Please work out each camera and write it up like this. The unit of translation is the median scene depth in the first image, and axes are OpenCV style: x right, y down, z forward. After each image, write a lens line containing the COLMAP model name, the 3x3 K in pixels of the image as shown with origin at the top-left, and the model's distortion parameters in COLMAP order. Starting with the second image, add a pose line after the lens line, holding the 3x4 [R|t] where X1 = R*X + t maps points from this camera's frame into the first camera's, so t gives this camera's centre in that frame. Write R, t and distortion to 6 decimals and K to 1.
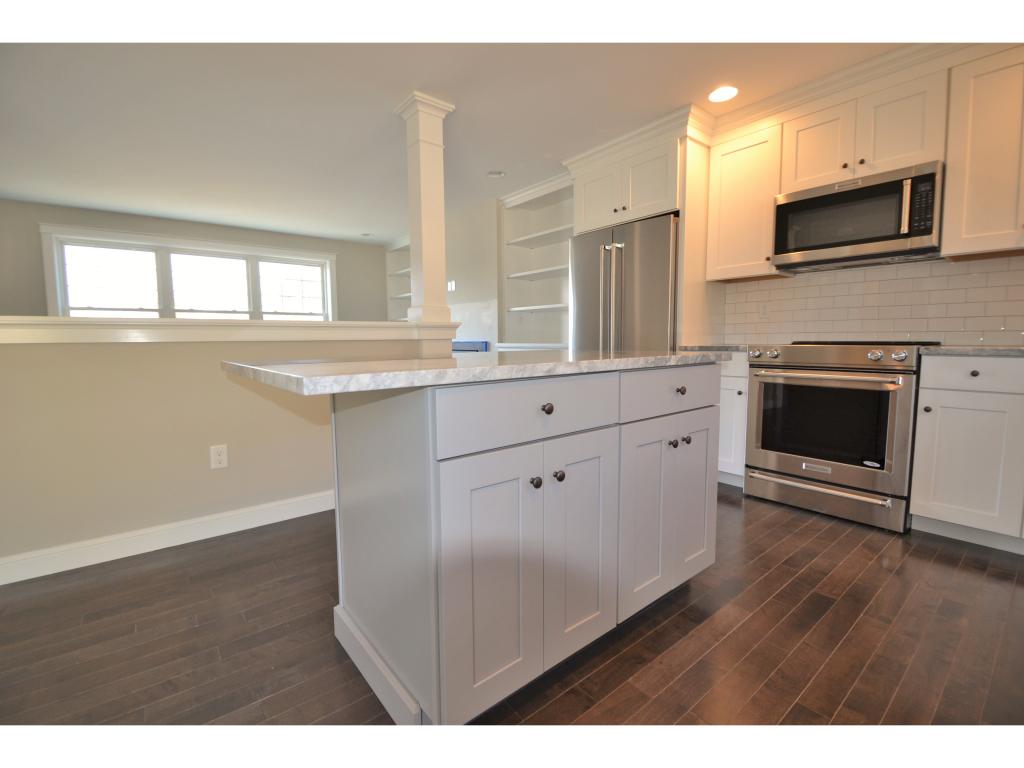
lens RADIAL K [[457.2, 0, 507.9], [0, 457.2, 389.7], [0, 0, 1]] dist [0.003258, -0.007876]
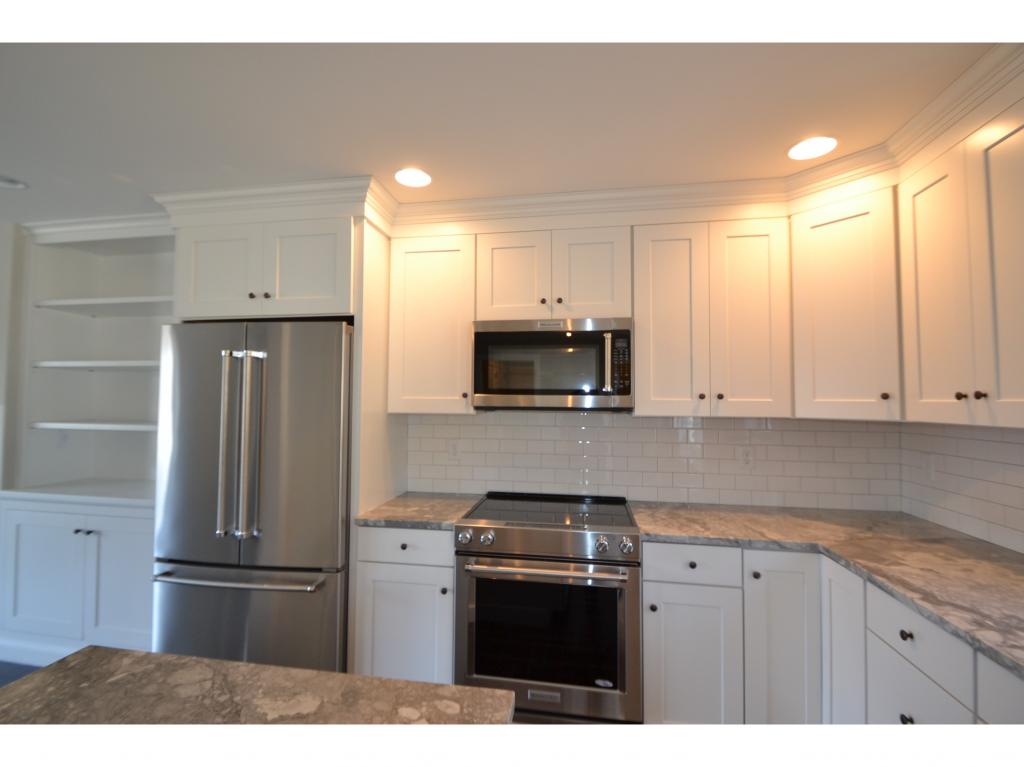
lens RADIAL K [[479.3, 0, 489.4], [0, 479.3, 385.4], [0, 0, 1]] dist [0.037401, -0.026331]
pose [[0.768550, 0.043076, 0.638338, 0.078404], [0.046365, 0.991358, -0.122721, -0.200374], [-0.638107, 0.123914, 0.759911, 0.349806]]
